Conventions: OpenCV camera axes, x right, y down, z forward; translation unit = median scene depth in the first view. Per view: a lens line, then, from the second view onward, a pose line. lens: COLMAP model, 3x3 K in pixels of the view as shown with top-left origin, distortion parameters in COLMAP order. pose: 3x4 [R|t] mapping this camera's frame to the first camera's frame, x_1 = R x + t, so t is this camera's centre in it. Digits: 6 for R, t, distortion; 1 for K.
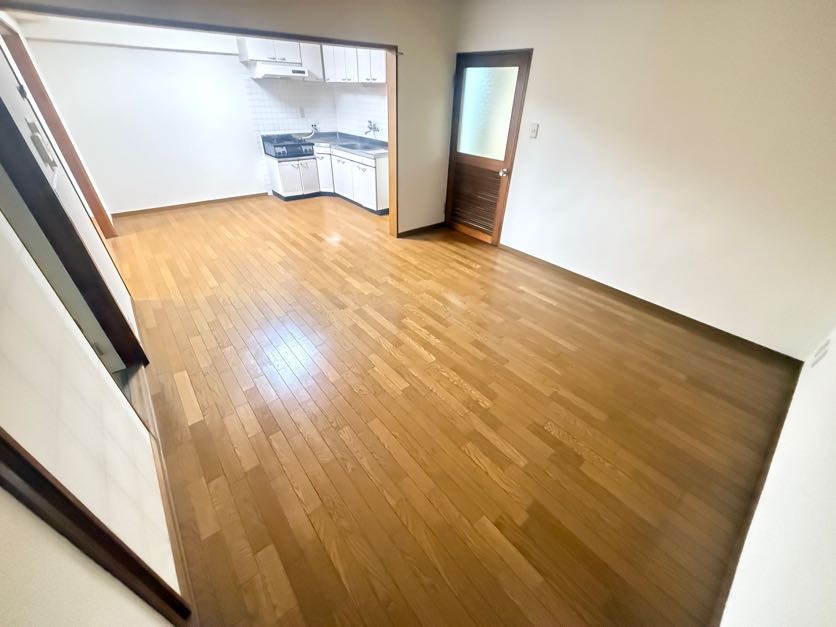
lens RADIAL K [[332.3, 0, 418.0], [0, 332.3, 313.5], [0, 0, 1]] dist [0.000889, 0.000183]
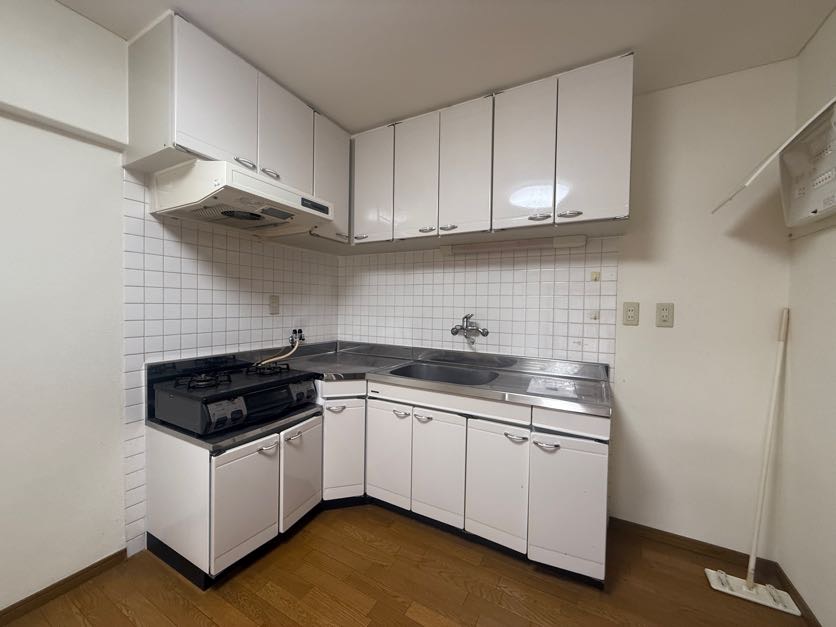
lens RADIAL K [[333.6, 0, 416.4], [0, 333.6, 314.0], [0, 0, 1]] dist [-0.000677, 0.000246]
pose [[0.932846, -0.025360, 0.359382, -0.373557], [0.210645, 0.847646, -0.486955, -0.399803], [-0.292279, 0.529956, 0.796065, 0.700868]]
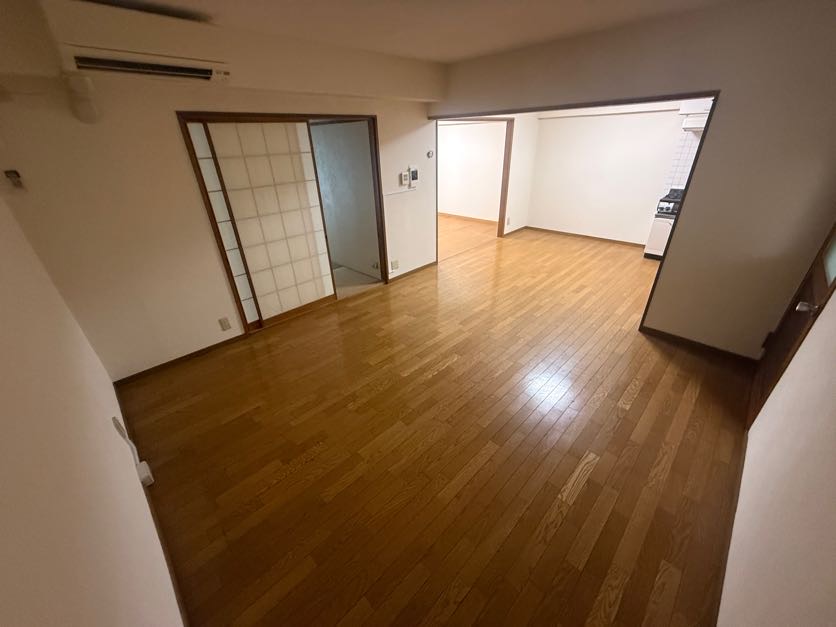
lens RADIAL K [[333.6, 0, 416.4], [0, 333.6, 314.0], [0, 0, 1]] dist [-0.000677, 0.000246]
pose [[0.089705, 0.441534, -0.892749, 0.482208], [-0.526449, 0.781928, 0.333825, -0.213848], [0.845461, 0.440041, 0.302588, 0.290044]]
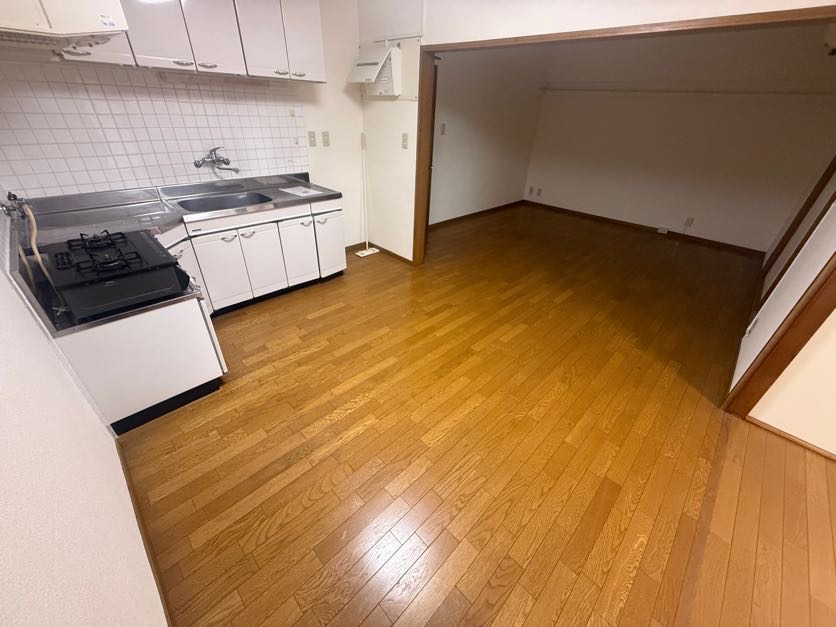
lens RADIAL K [[333.6, 0, 416.4], [0, 333.6, 314.0], [0, 0, 1]] dist [-0.000677, 0.000246]
pose [[-0.089305, -0.553954, 0.827744, -0.760757], [0.518050, 0.683968, 0.513627, -0.525831], [-0.850675, 0.474682, 0.225894, 0.769030]]
